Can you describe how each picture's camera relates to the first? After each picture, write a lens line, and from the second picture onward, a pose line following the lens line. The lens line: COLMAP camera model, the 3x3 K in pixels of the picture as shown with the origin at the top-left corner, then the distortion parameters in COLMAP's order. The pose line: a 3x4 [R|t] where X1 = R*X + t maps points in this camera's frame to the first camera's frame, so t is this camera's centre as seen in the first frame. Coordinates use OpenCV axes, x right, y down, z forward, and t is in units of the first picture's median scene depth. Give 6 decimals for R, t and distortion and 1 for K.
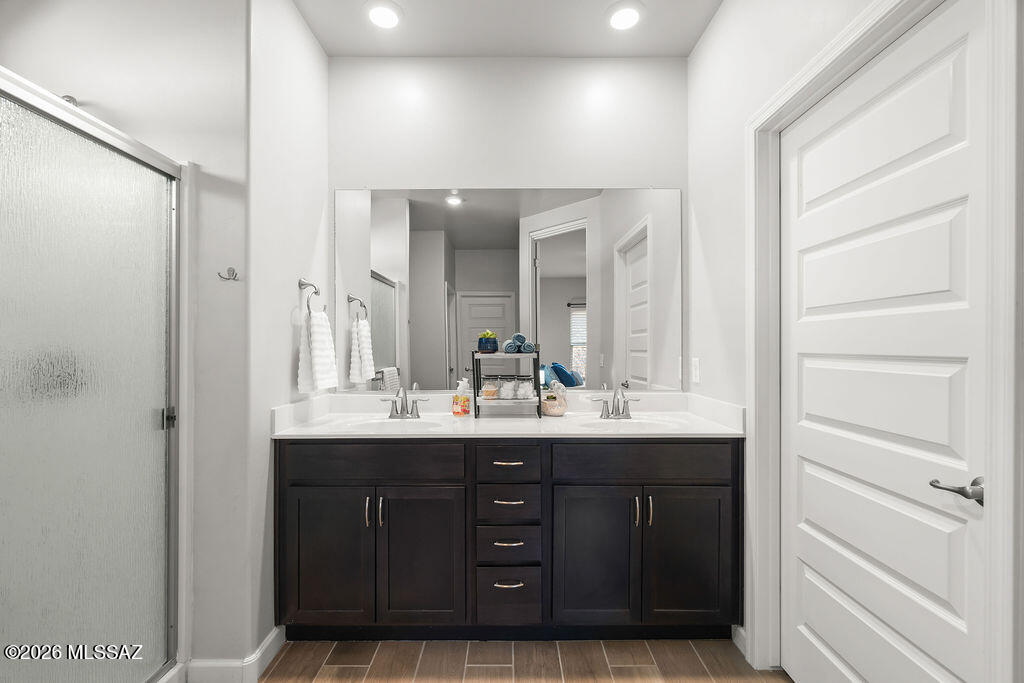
lens RADIAL K [[454.5, 0, 503.9], [0, 454.5, 346.5], [0, 0, 1]] dist [-0.003131, -0.000614]
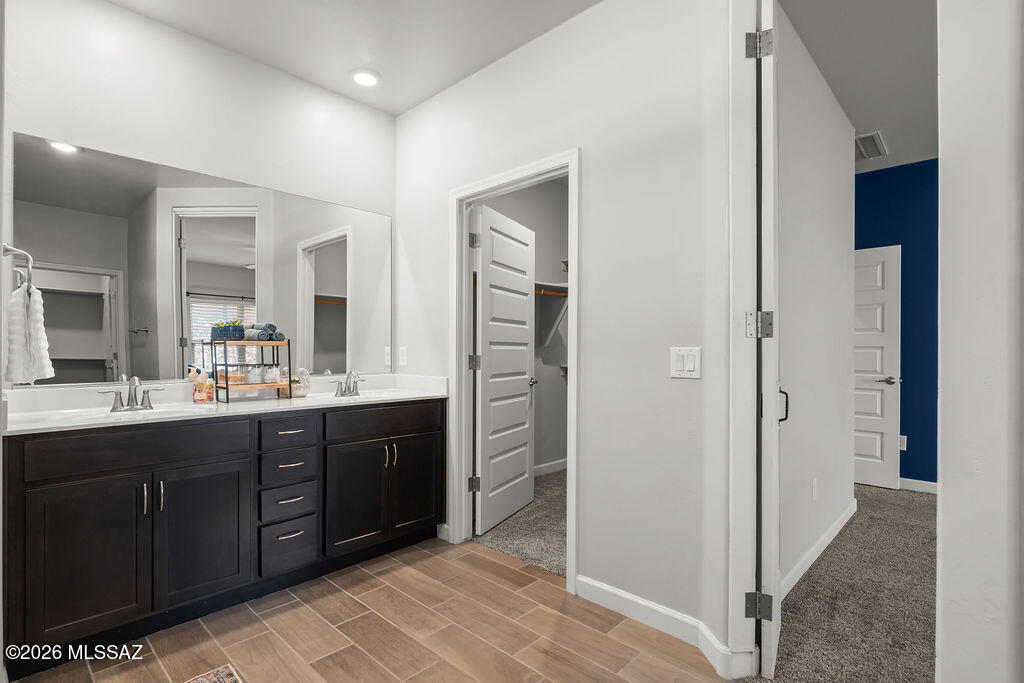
lens RADIAL K [[500.7, 0, 519.2], [0, 500.7, 345.6], [0, 0, 1]] dist [0.001452, -0.000239]
pose [[0.676634, 0.010263, 0.736248, -0.482838], [-0.005235, 0.999945, -0.009128, 0.036450], [-0.736301, 0.002322, 0.676650, -0.276587]]
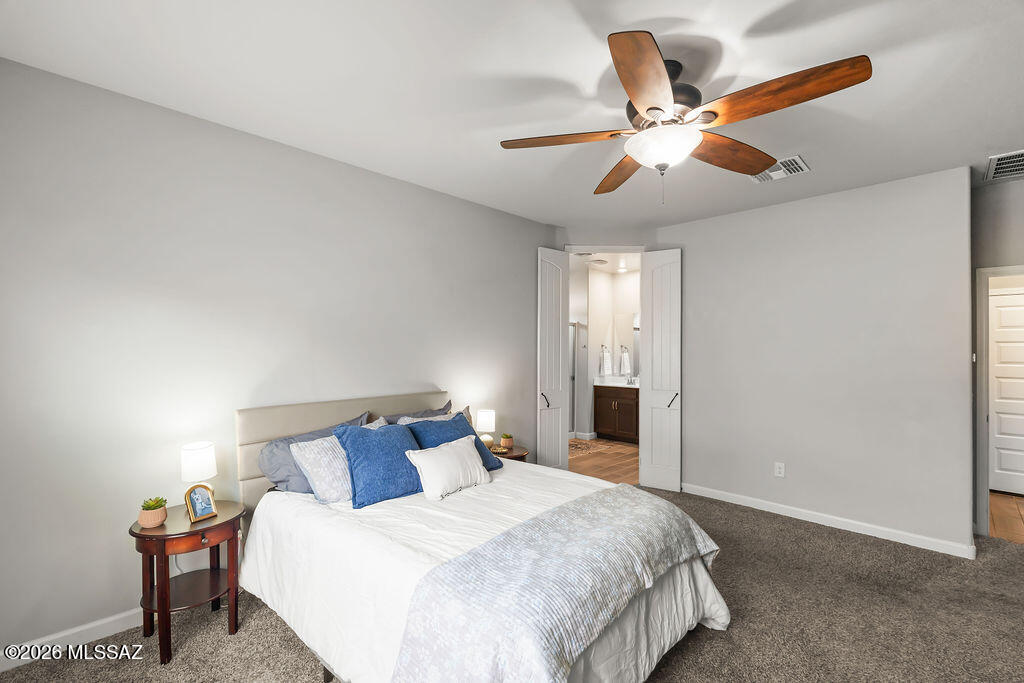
lens RADIAL K [[454.5, 0, 508.2], [0, 454.5, 344.4], [0, 0, 1]] dist [-0.003131, -0.000614]
pose [[0.713684, 0.003360, -0.700459, 1.593654], [-0.007895, 0.999964, -0.003248, -0.127796], [0.700423, 0.007848, 0.713685, -2.172382]]
